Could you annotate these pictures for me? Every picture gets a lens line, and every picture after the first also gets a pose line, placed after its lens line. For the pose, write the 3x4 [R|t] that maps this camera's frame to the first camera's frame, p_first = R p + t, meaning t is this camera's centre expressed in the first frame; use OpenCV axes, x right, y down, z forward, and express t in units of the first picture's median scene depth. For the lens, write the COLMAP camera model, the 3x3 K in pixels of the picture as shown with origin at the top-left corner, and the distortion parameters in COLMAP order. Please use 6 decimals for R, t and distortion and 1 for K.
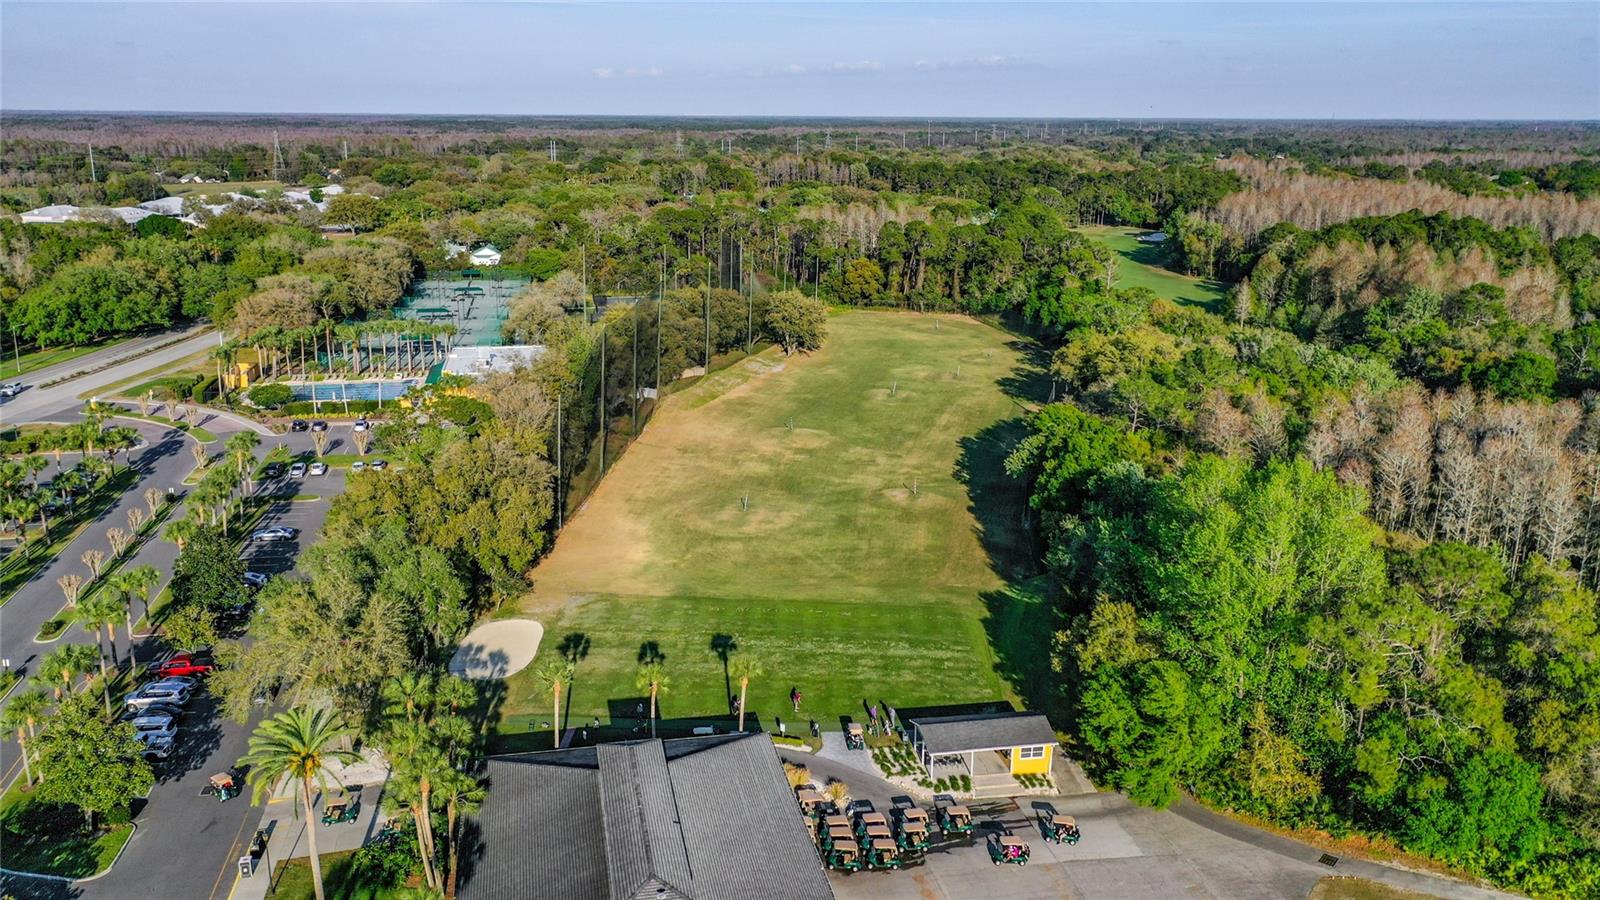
lens RADIAL K [[1267.5, 0, 800.0], [0, 1267.5, 450.0], [0, 0, 1]] dist [0.013277, 0.004195]
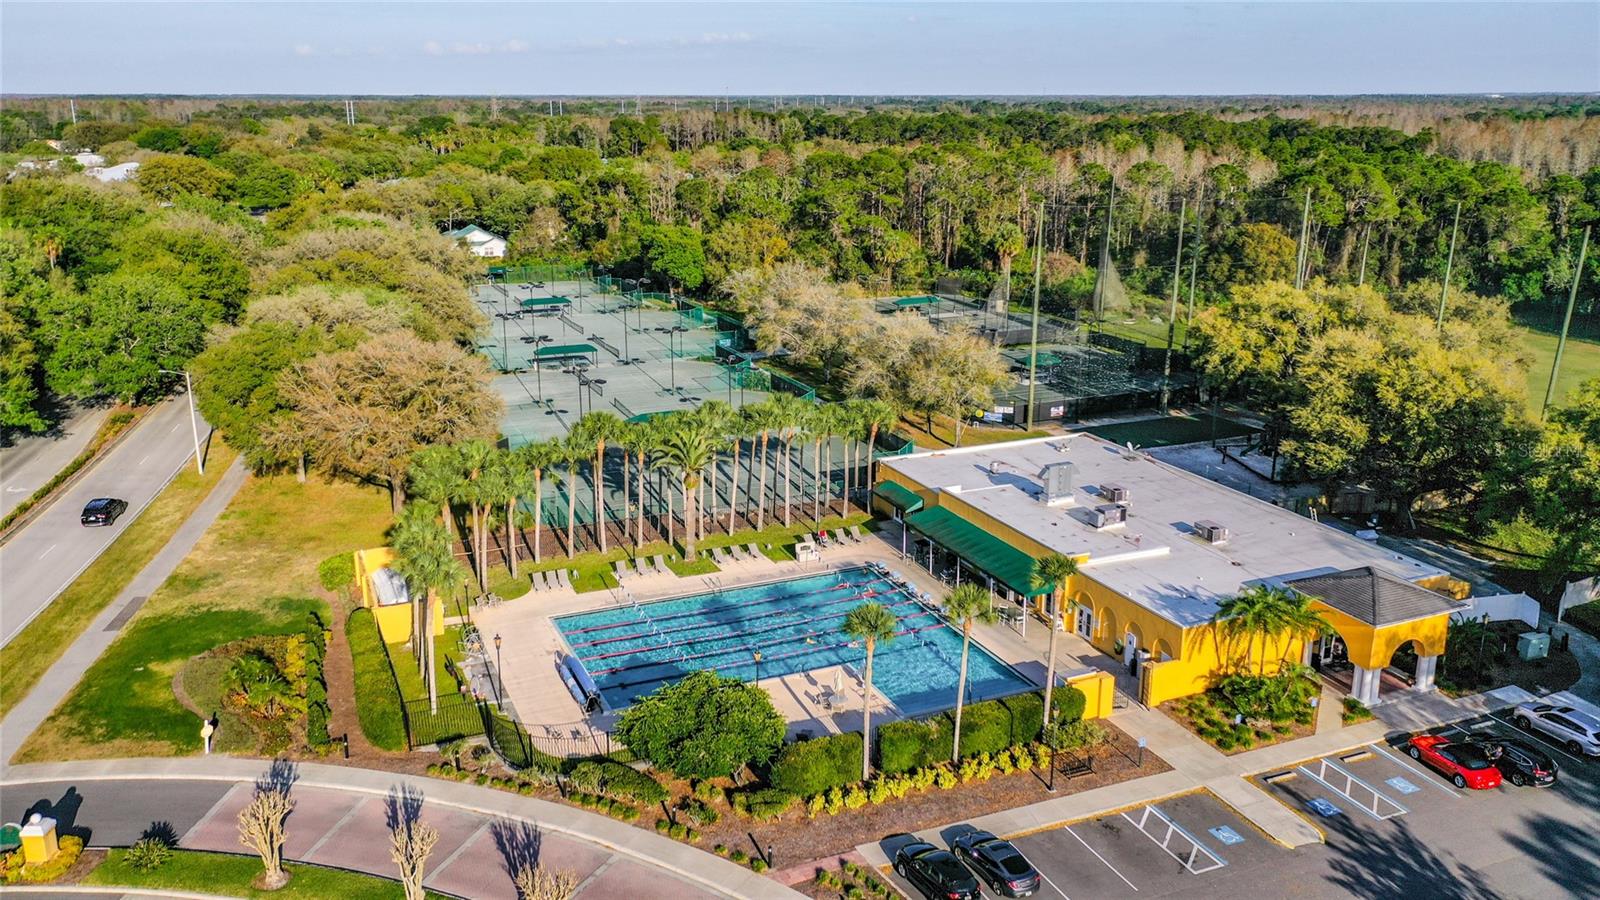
lens RADIAL K [[1254.2, 0, 800.0], [0, 1254.2, 450.0], [0, 0, 1]] dist [0.004735, 0.001542]
pose [[0.973266, -0.065773, 0.220062, -0.311435], [0.062170, 0.997794, 0.023269, -0.075933], [-0.221107, -0.008966, 0.975208, 0.490791]]
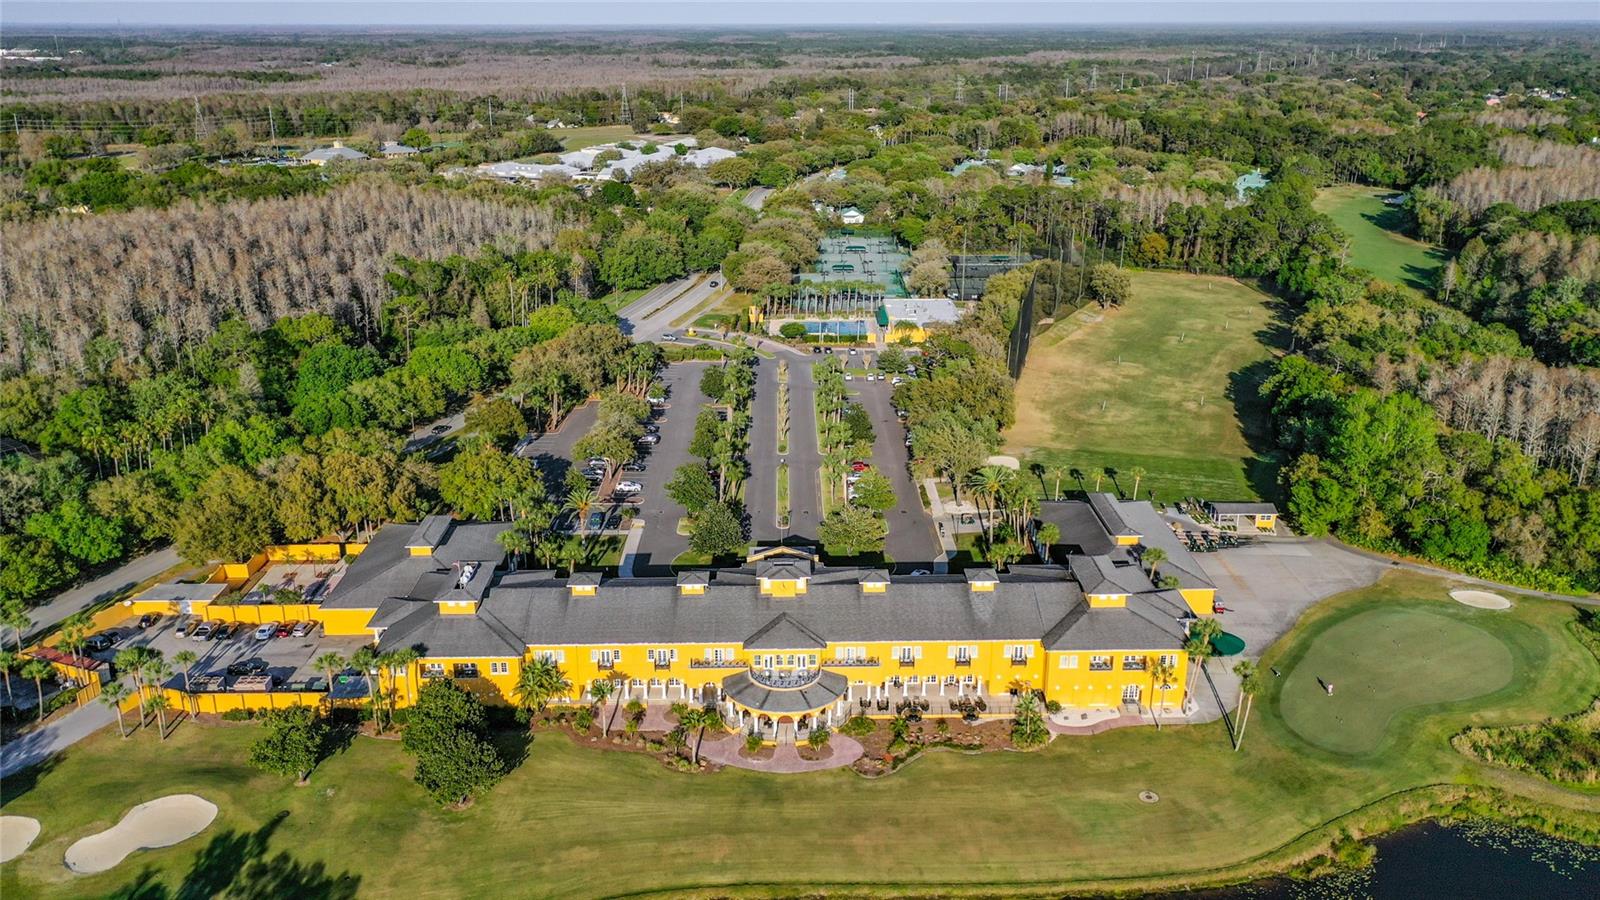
lens RADIAL K [[1282.4, 0, 800.0], [0, 1282.4, 450.0], [0, 0, 1]] dist [0.008527, 0.012422]
pose [[0.983906, 0.049564, -0.171677, -0.078845], [-0.037915, 0.996792, 0.070479, -0.003556], [0.174619, -0.062835, 0.982629, -0.442580]]
